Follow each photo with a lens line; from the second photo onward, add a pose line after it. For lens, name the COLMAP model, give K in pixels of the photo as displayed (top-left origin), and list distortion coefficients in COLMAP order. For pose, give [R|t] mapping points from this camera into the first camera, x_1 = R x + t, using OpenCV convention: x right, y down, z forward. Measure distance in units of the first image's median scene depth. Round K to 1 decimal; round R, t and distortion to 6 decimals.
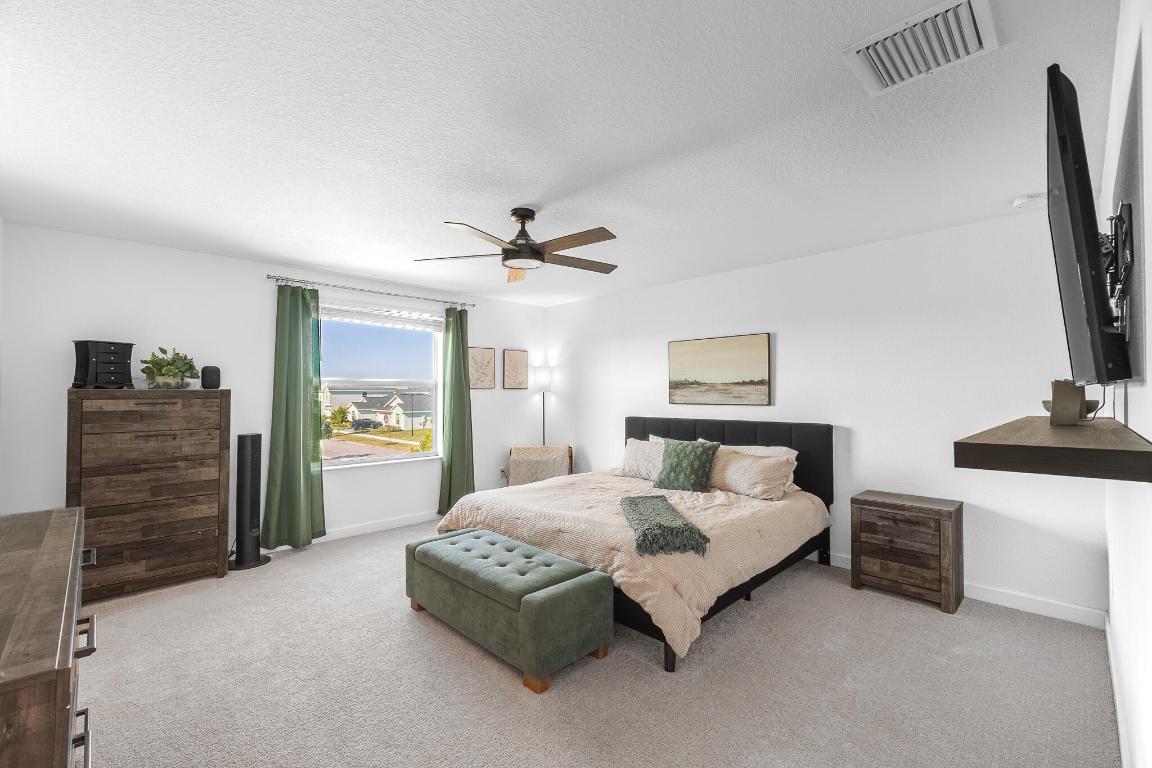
lens RADIAL K [[484.2, 0, 583.9], [0, 484.2, 386.1], [0, 0, 1]] dist [0.007663, -0.000932]
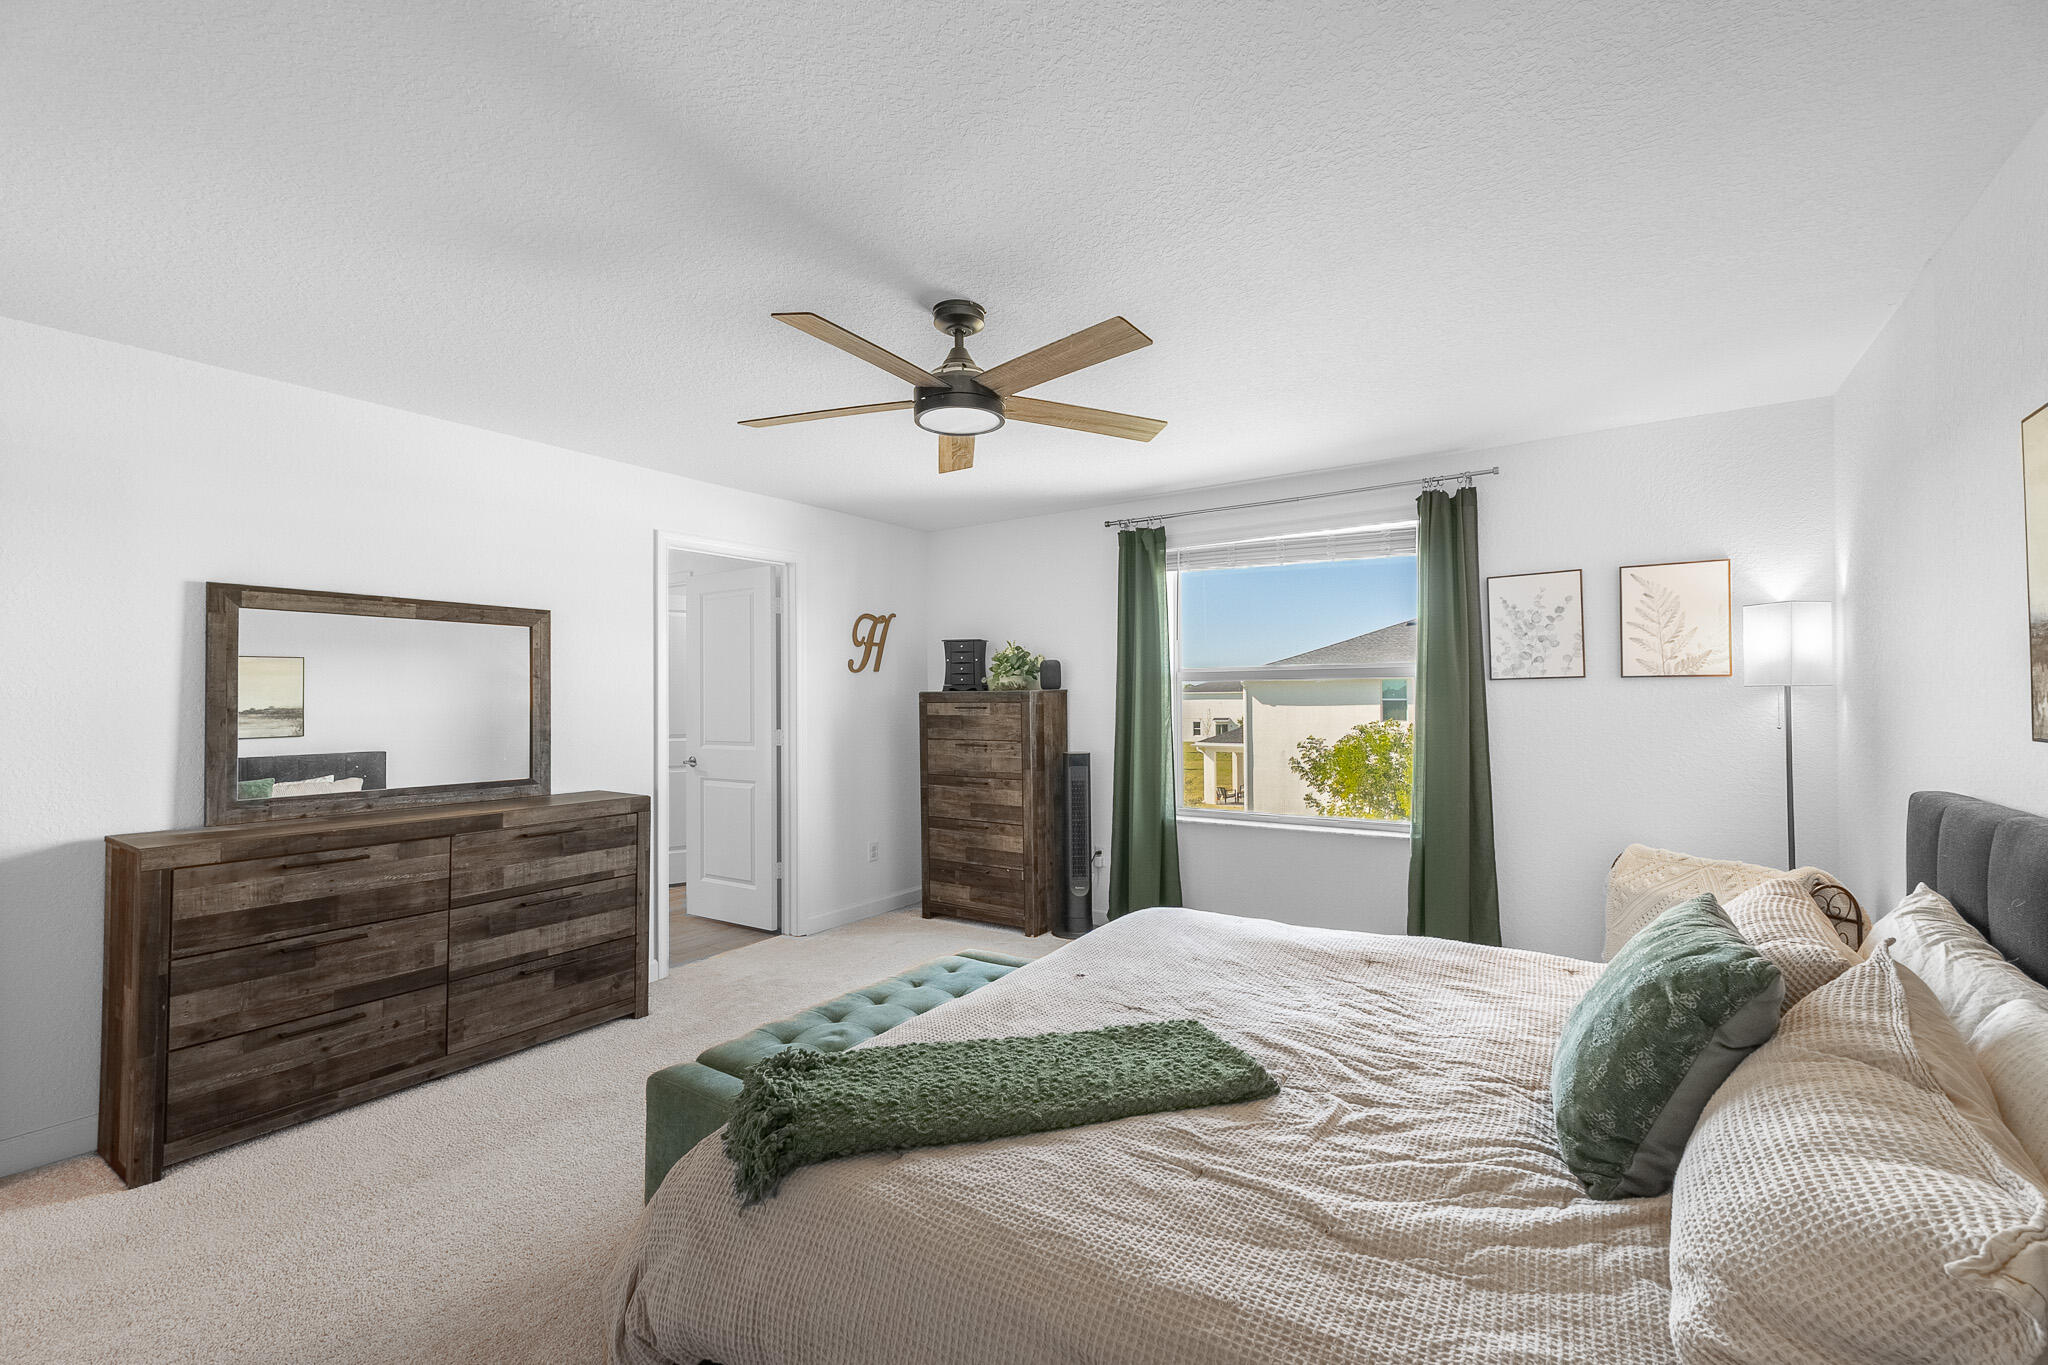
lens RADIAL K [[860.7, 0, 1038.0], [0, 860.7, 686.2], [0, 0, 1]] dist [0.007663, -0.000932]
pose [[0.216256, -0.002429, -0.976334, 0.591556], [0.027482, 0.999616, 0.003601, -0.004540], [0.975950, -0.027611, 0.216239, 0.738099]]
